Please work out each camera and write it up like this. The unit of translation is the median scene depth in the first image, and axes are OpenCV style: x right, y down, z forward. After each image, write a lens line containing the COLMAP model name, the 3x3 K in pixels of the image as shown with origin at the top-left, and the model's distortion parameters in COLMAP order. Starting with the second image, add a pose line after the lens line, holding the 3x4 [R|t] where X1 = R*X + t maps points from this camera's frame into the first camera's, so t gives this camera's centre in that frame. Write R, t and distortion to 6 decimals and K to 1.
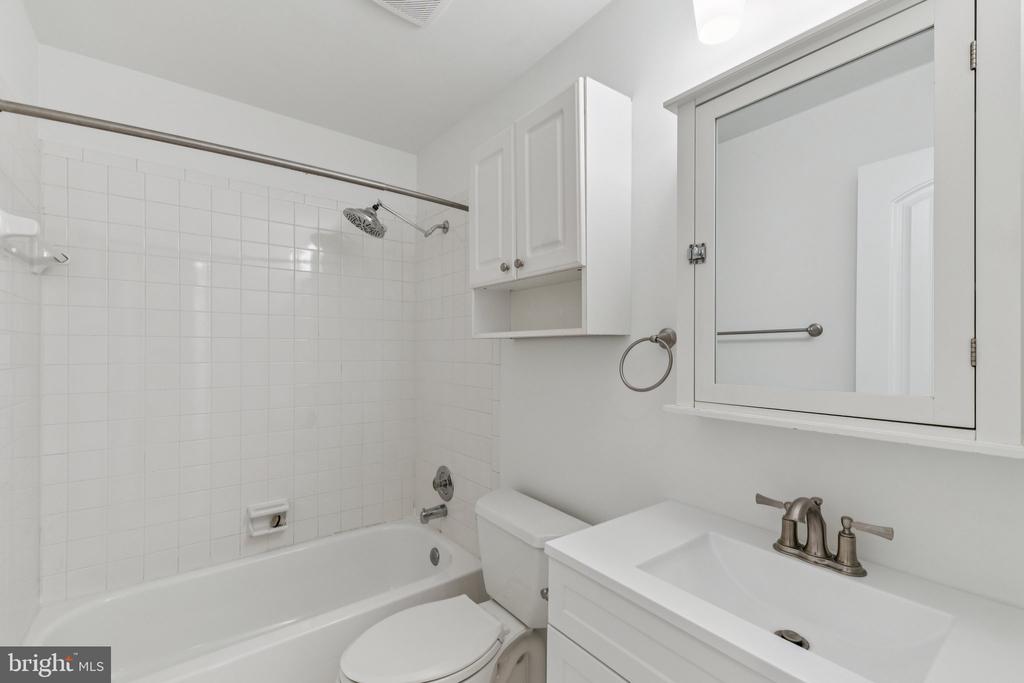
lens RADIAL K [[432.9, 0, 513.4], [0, 432.9, 335.4], [0, 0, 1]] dist [0.002997, 0.000271]
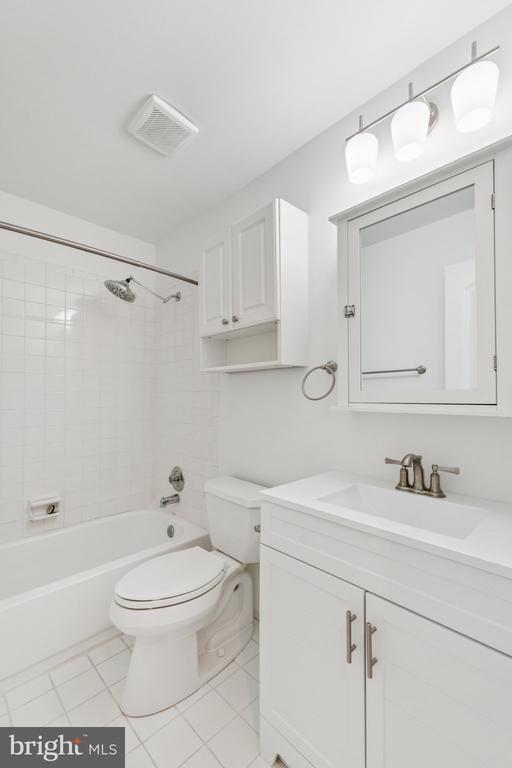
lens RADIAL K [[324.7, 0, 255.8], [0, 324.7, 382.3], [0, 0, 1]] dist [0.002997, 0.000271]
pose [[0.992286, -0.001364, 0.123958, -0.058683], [0.003417, 0.999860, -0.016351, 0.074950], [-0.123919, 0.016648, 0.992153, -0.123276]]
